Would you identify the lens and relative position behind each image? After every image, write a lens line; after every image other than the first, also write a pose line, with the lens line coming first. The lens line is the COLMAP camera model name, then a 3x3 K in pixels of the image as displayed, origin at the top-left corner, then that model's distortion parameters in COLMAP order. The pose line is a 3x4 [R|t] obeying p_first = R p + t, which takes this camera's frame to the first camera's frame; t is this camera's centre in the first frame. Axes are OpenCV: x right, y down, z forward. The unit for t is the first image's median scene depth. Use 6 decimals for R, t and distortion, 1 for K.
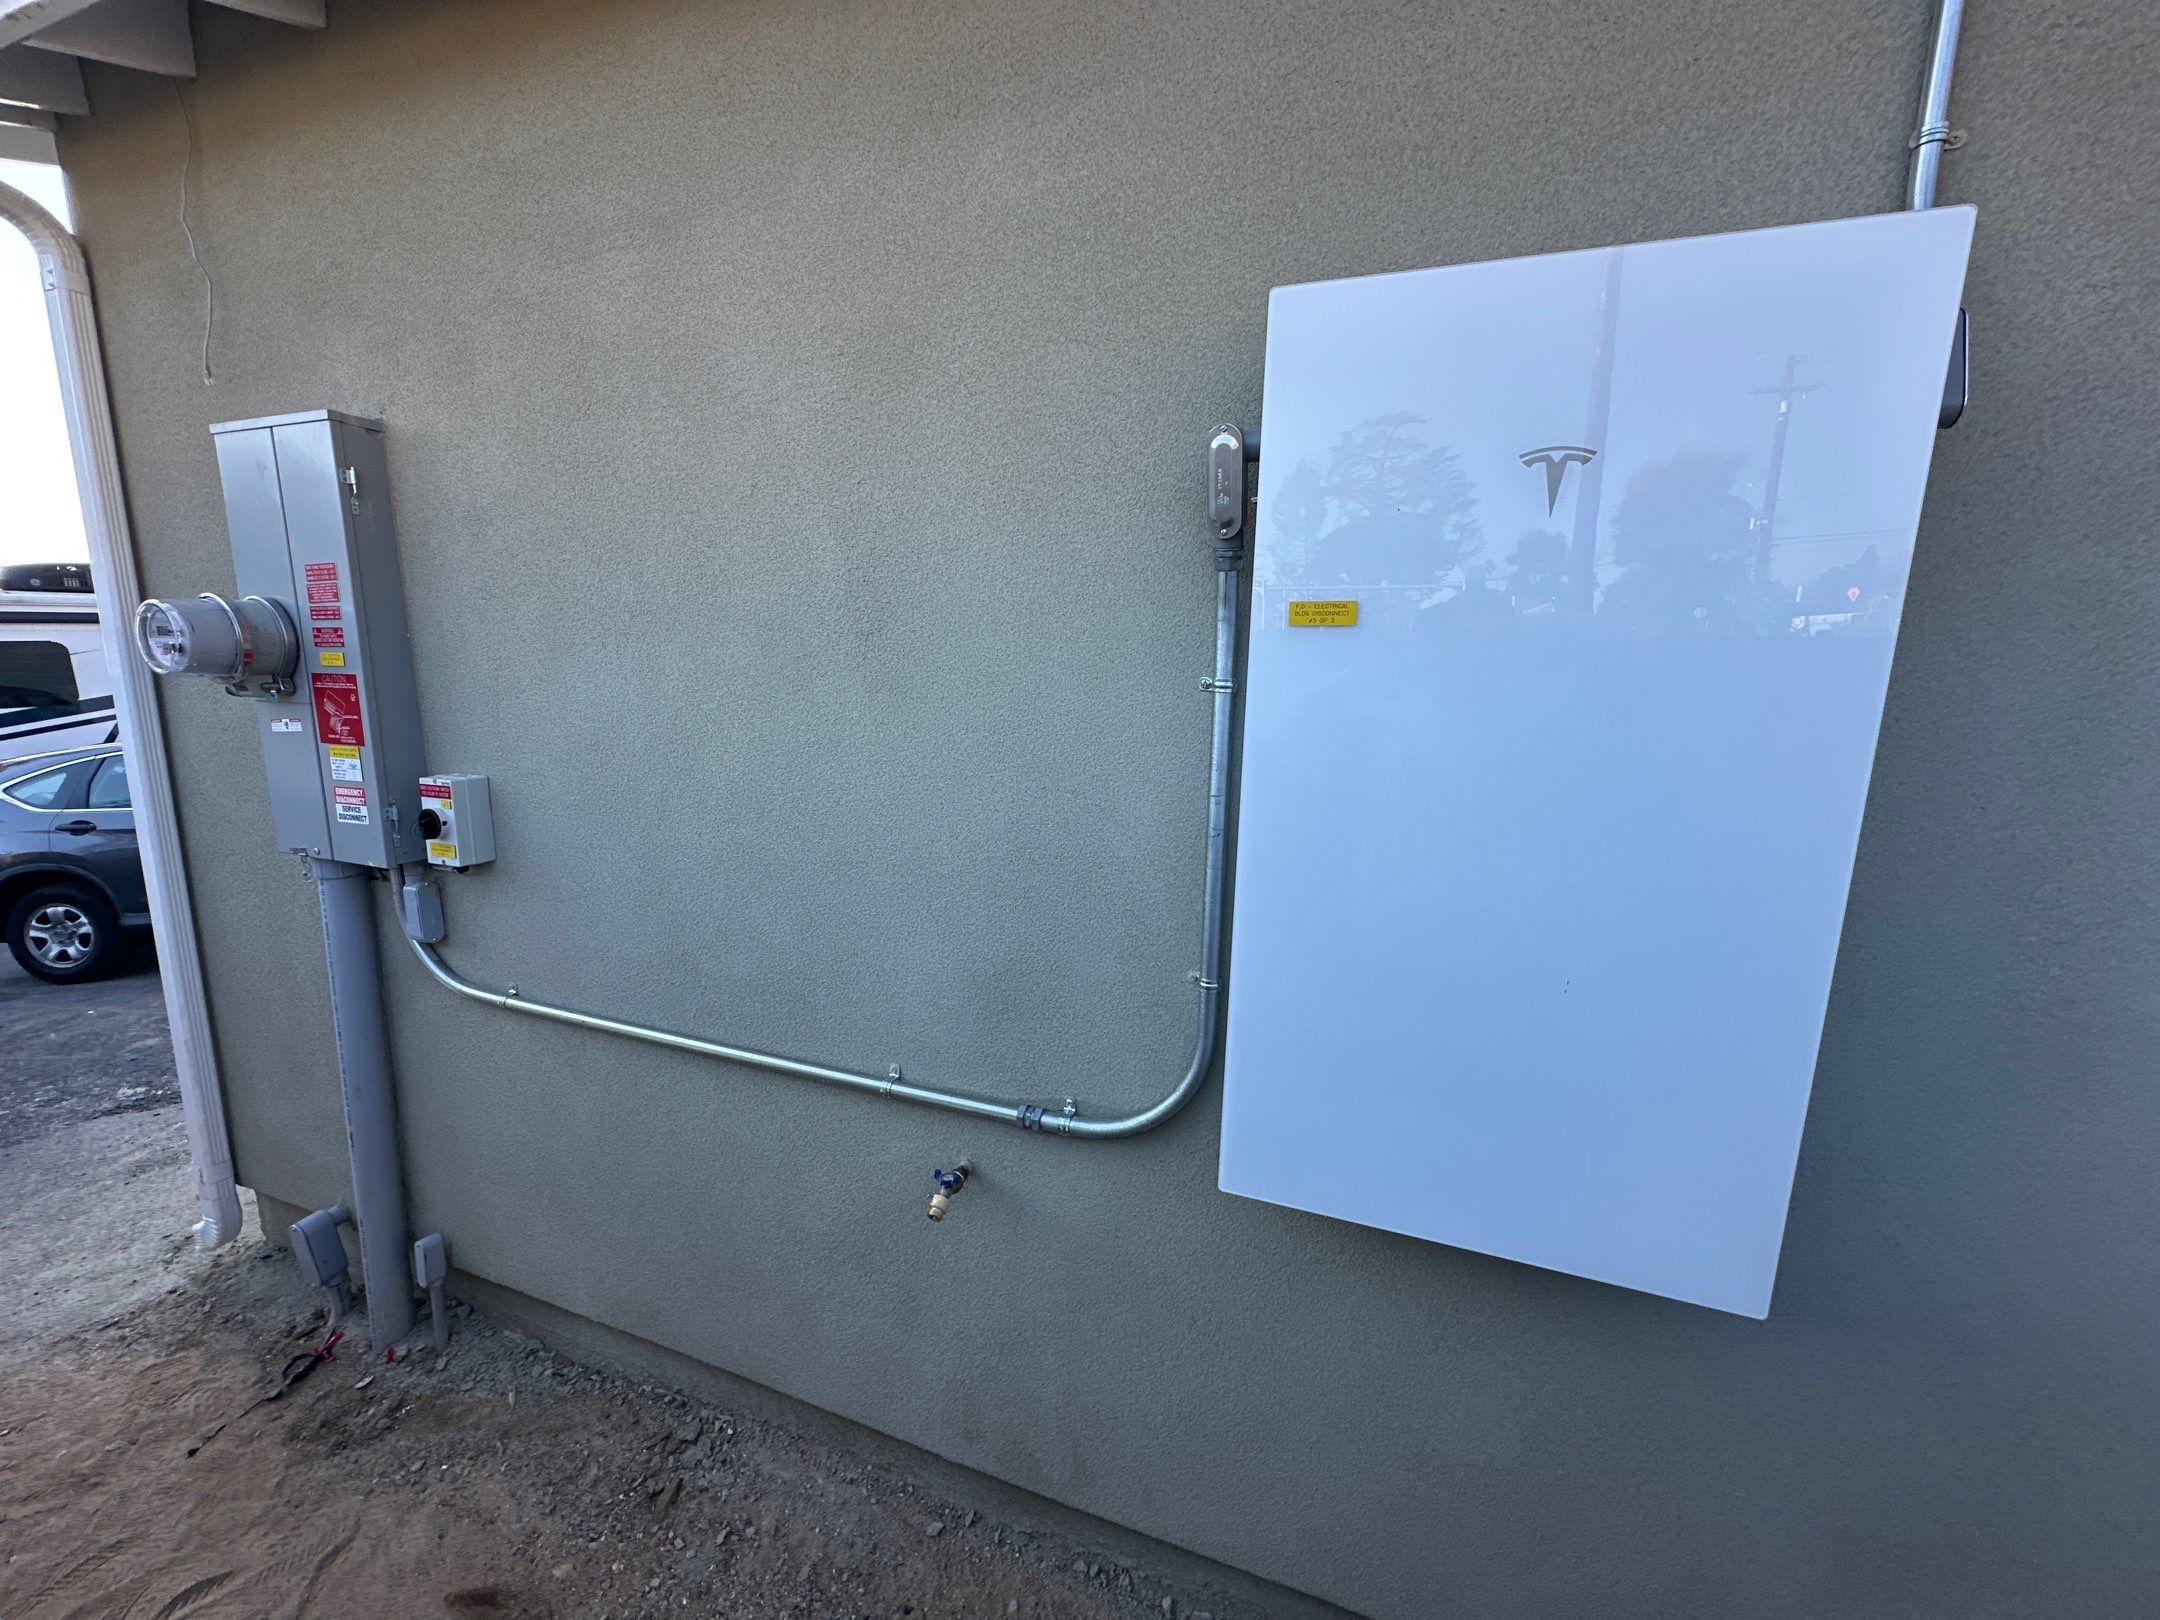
lens RADIAL K [[862.5, 0, 1080.0], [0, 862.5, 810.0], [0, 0, 1]] dist [-0.006964, 0.002182]
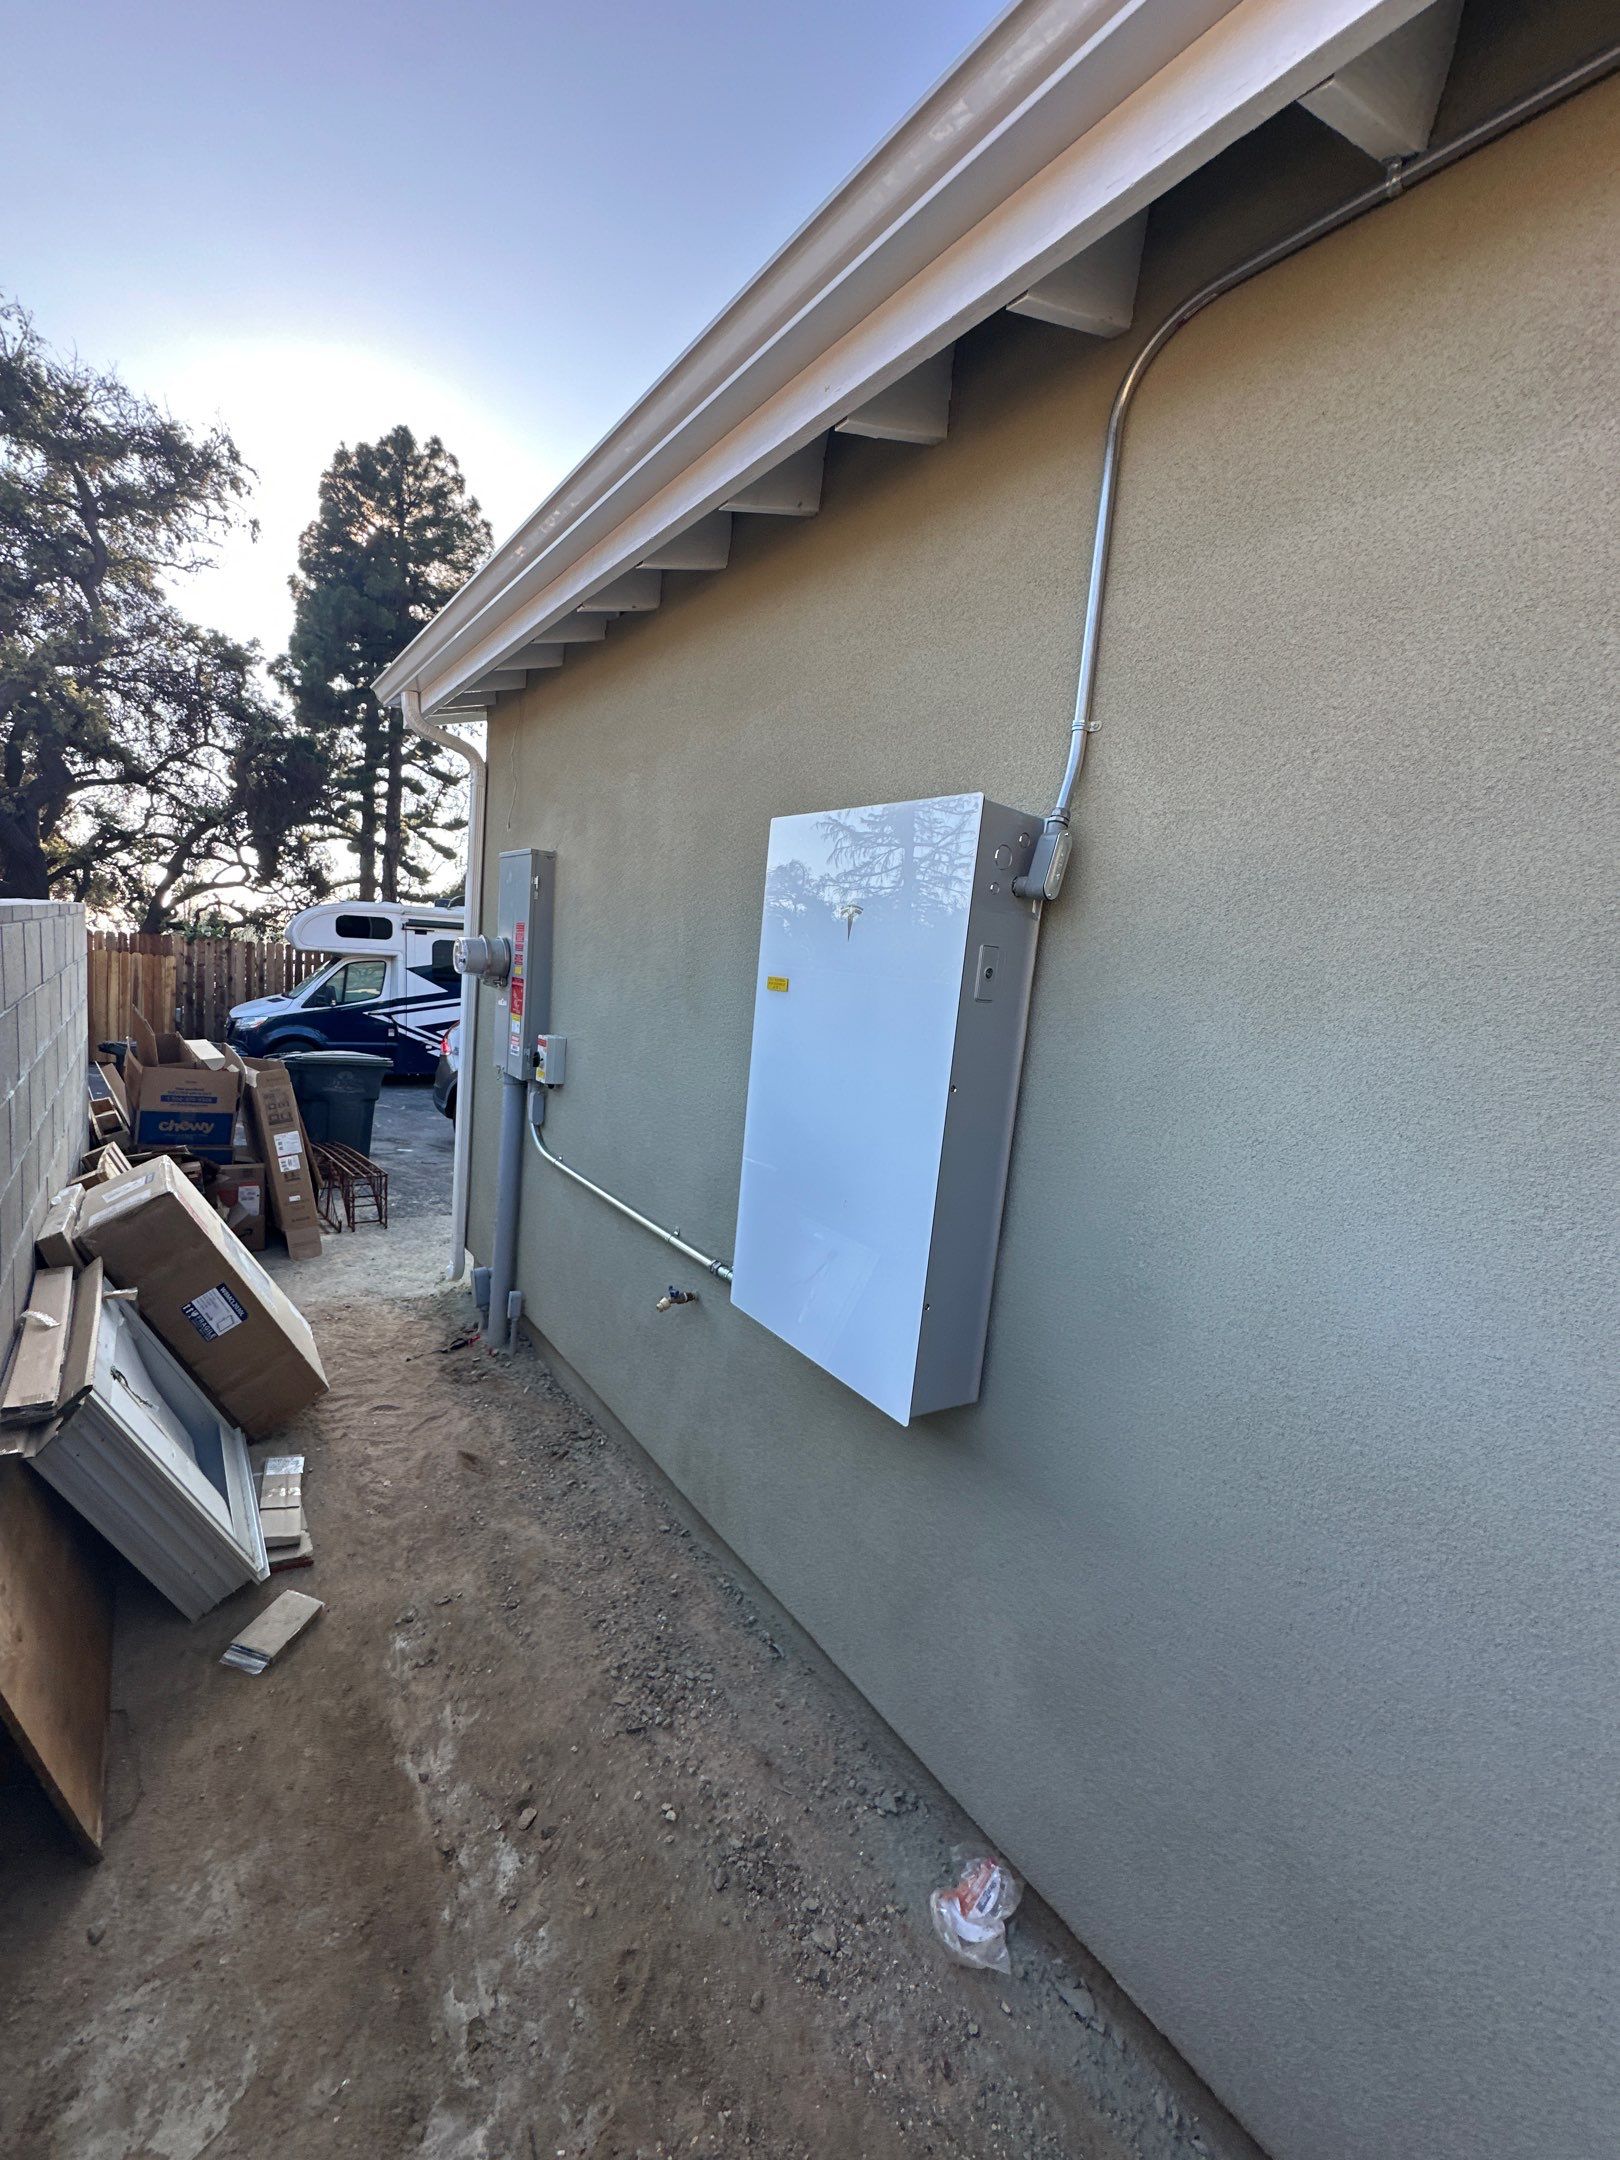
lens RADIAL K [[862.5, 0, 810.0], [0, 862.5, 1080.0], [0, 0, 1]] dist [-0.006964, 0.002182]
pose [[0.839559, 0.130664, -0.527321, 0.719312], [-0.169167, 0.985265, -0.025197, 0.007233], [0.516259, 0.110360, 0.849292, -0.283717]]
